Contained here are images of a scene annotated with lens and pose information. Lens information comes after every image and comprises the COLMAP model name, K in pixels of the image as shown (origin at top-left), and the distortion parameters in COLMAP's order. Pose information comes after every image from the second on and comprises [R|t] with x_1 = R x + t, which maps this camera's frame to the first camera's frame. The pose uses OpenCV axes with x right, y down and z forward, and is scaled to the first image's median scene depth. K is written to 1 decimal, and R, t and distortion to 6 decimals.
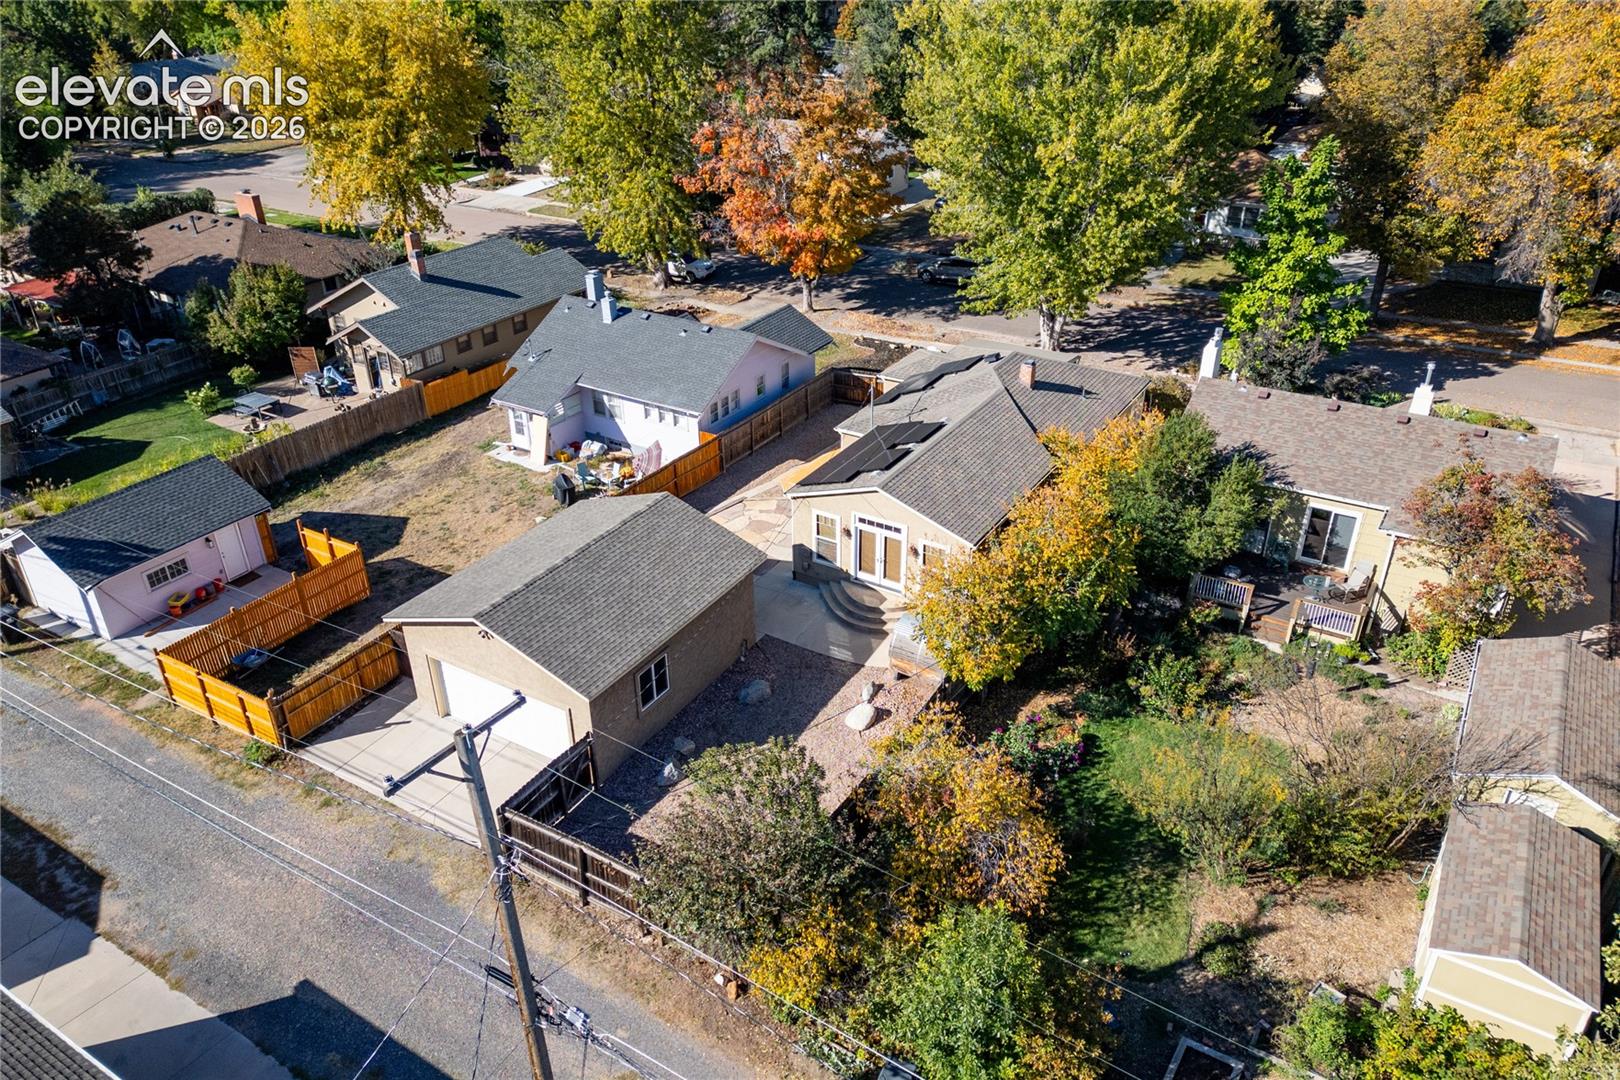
lens RADIAL K [[1127.2, 0, 810.7], [0, 1127.2, 540.6], [0, 0, 1]] dist [0.061050, -0.059529]
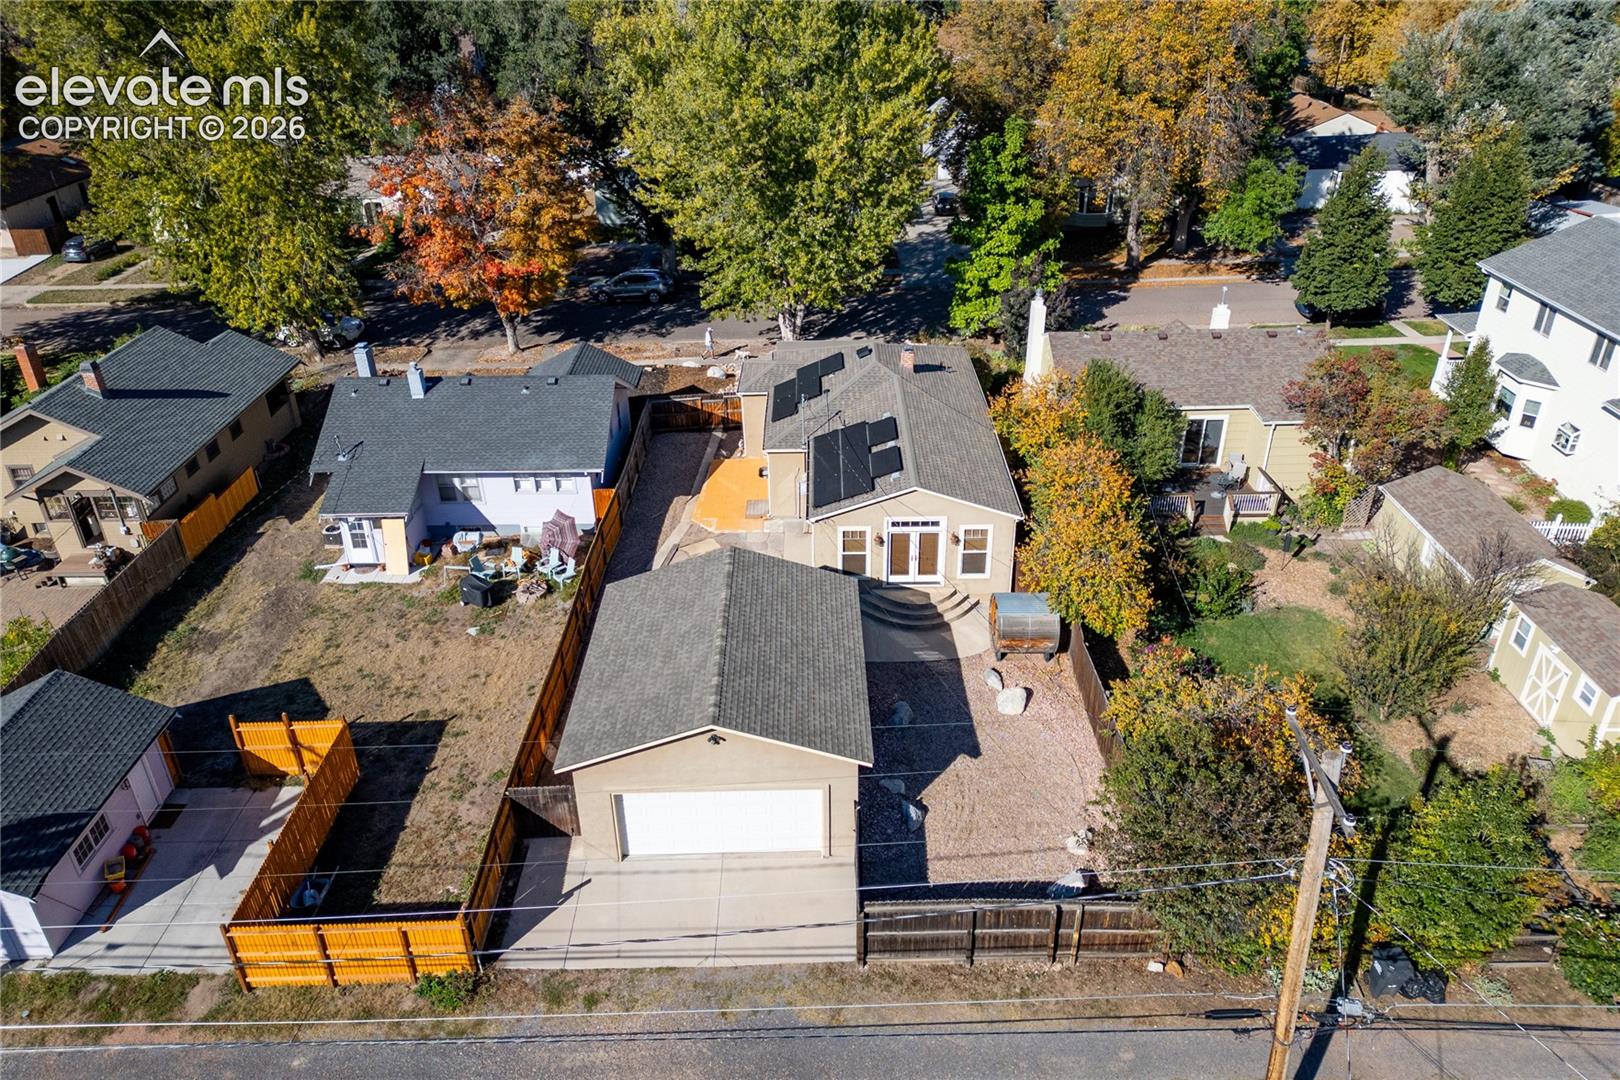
lens RADIAL K [[1127.2, 0, 811.4], [0, 1127.2, 540.7], [0, 0, 1]] dist [0.061050, -0.059529]
pose [[0.851694, -0.257940, 0.456163, -0.352904], [0.261632, 0.963522, 0.056340, -0.058657], [-0.454055, 0.071362, 0.888111, 0.103921]]
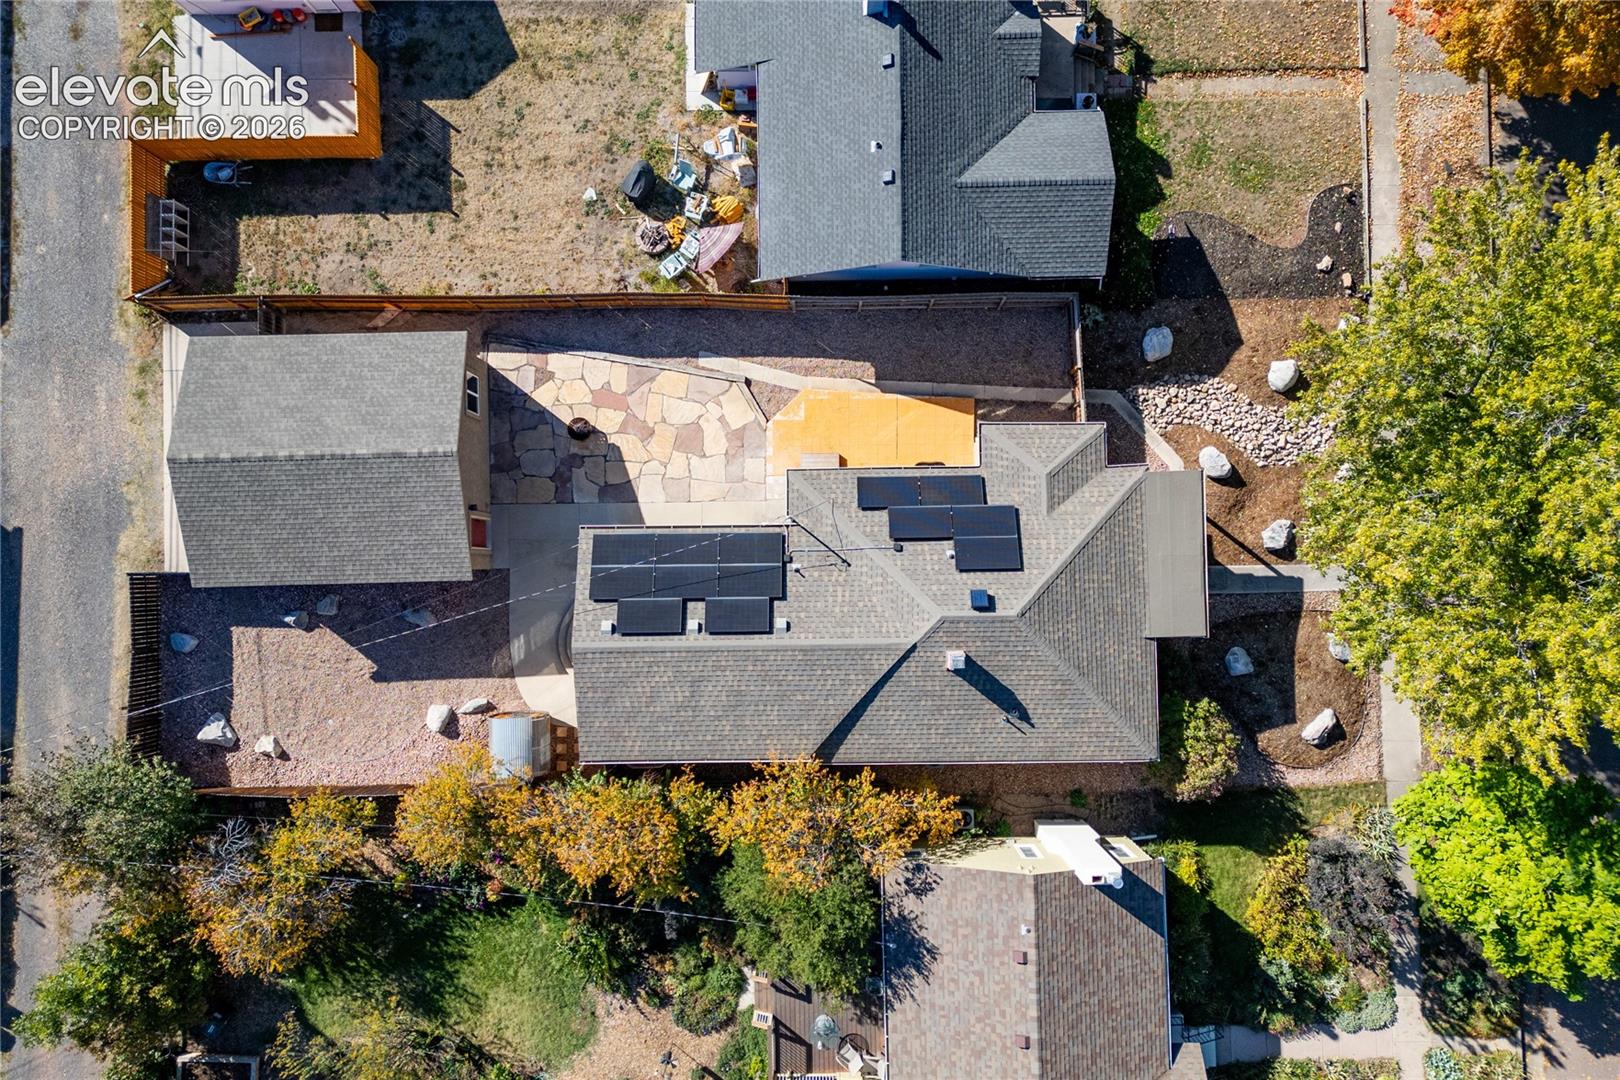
lens RADIAL K [[1127.2, 0, 811.0], [0, 1127.2, 538.0], [0, 0, 1]] dist [0.061050, -0.059529]
pose [[0.536951, 0.843532, -0.011721, 0.069315], [-0.415550, 0.276558, 0.866507, -0.675306], [0.734168, -0.460401, 0.499028, 0.514352]]
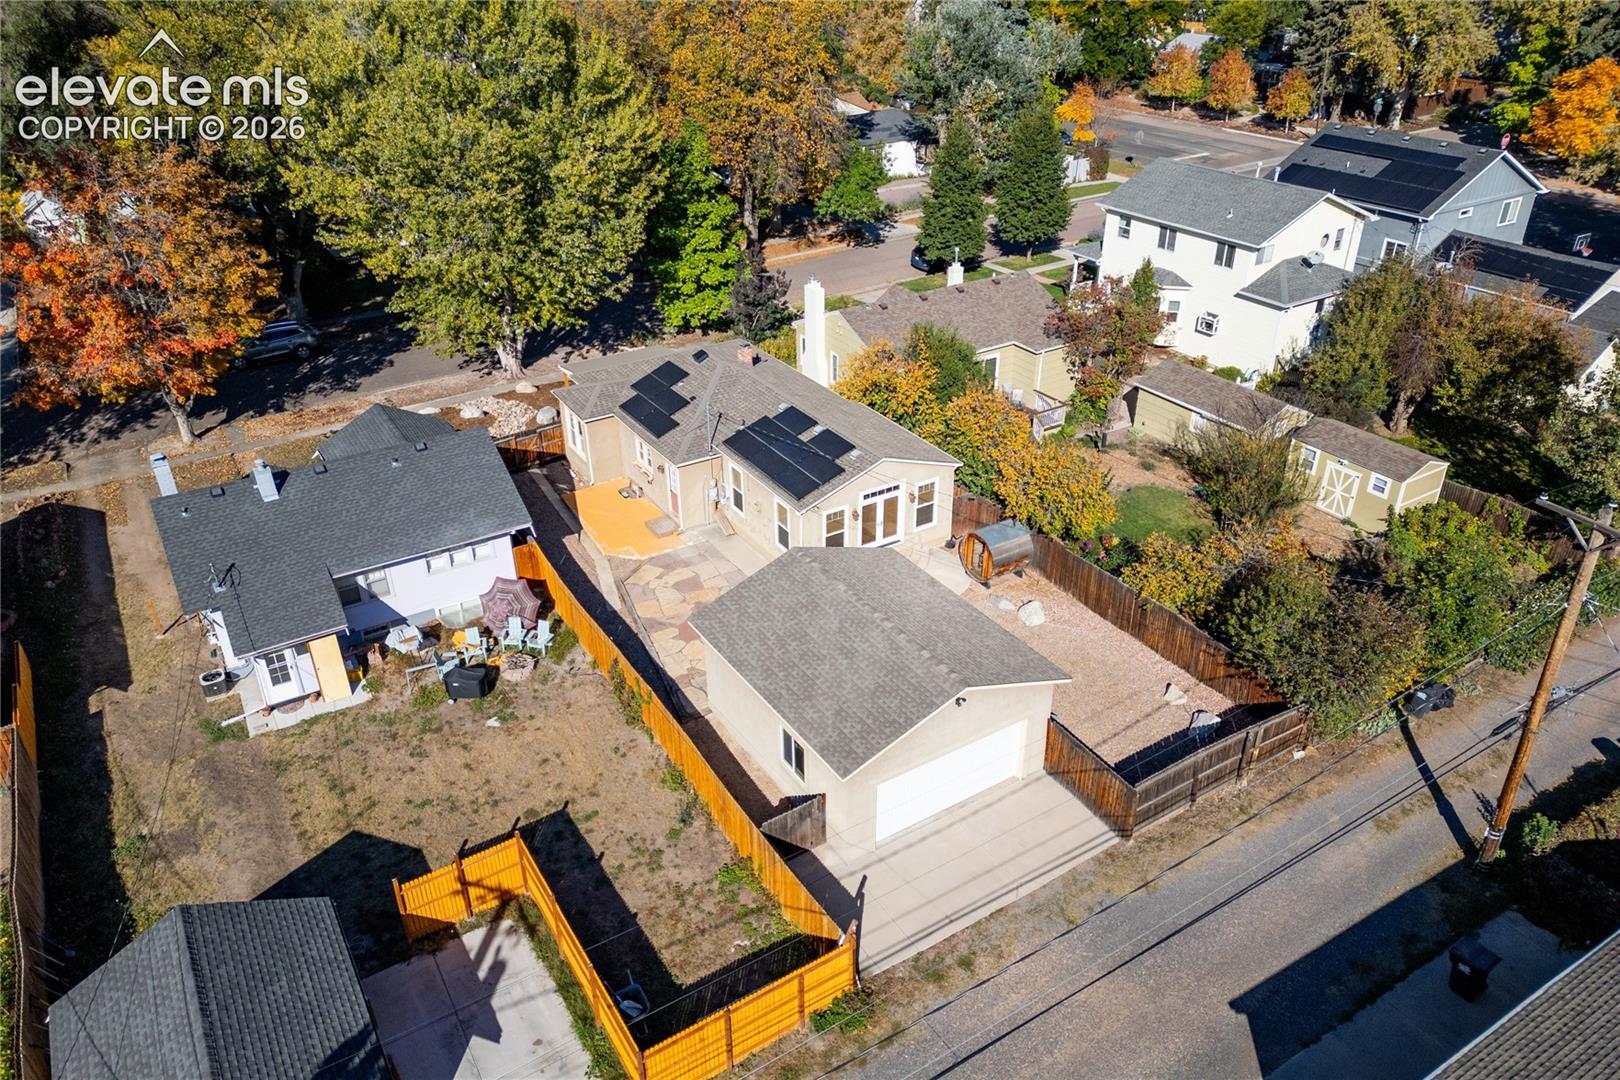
lens RADIAL K [[1127.2, 0, 809.7], [0, 1127.2, 538.9], [0, 0, 1]] dist [0.061050, -0.059529]
pose [[0.446005, -0.437370, 0.780889, -0.623544], [0.440380, 0.866792, 0.233960, -0.192299], [-0.779195, 0.239541, 0.579202, 0.307817]]
